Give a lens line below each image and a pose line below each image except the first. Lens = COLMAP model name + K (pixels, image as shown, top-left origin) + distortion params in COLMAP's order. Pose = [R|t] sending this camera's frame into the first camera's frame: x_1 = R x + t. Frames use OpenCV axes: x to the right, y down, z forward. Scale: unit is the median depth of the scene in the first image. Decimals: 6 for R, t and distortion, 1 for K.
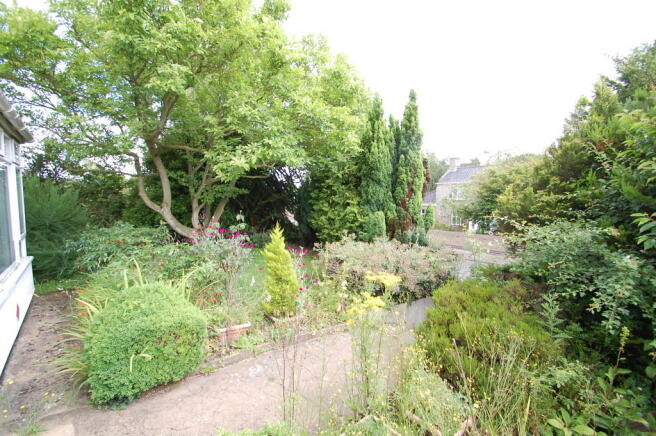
lens RADIAL K [[286.7, 0, 326.7], [0, 286.7, 220.7], [0, 0, 1]] dist [-0.001435, -0.000307]
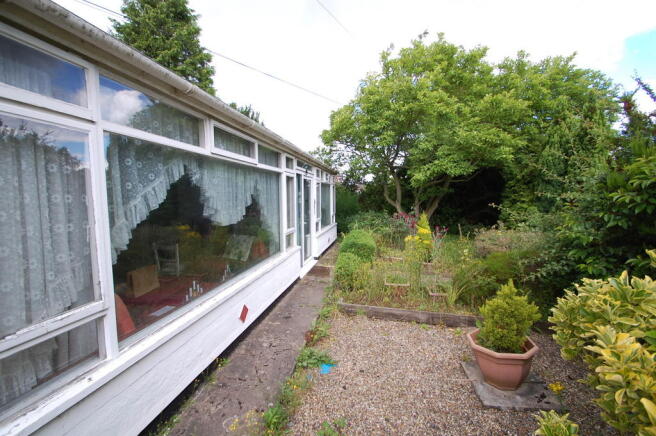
lens RADIAL K [[286.7, 0, 327.9], [0, 286.7, 217.7], [0, 0, 1]] dist [-0.001435, -0.000307]
pose [[0.632628, 0.048235, -0.772952, 0.669146], [-0.055165, 0.998330, 0.017149, 0.044003], [0.772488, 0.031791, 0.634233, -0.491140]]
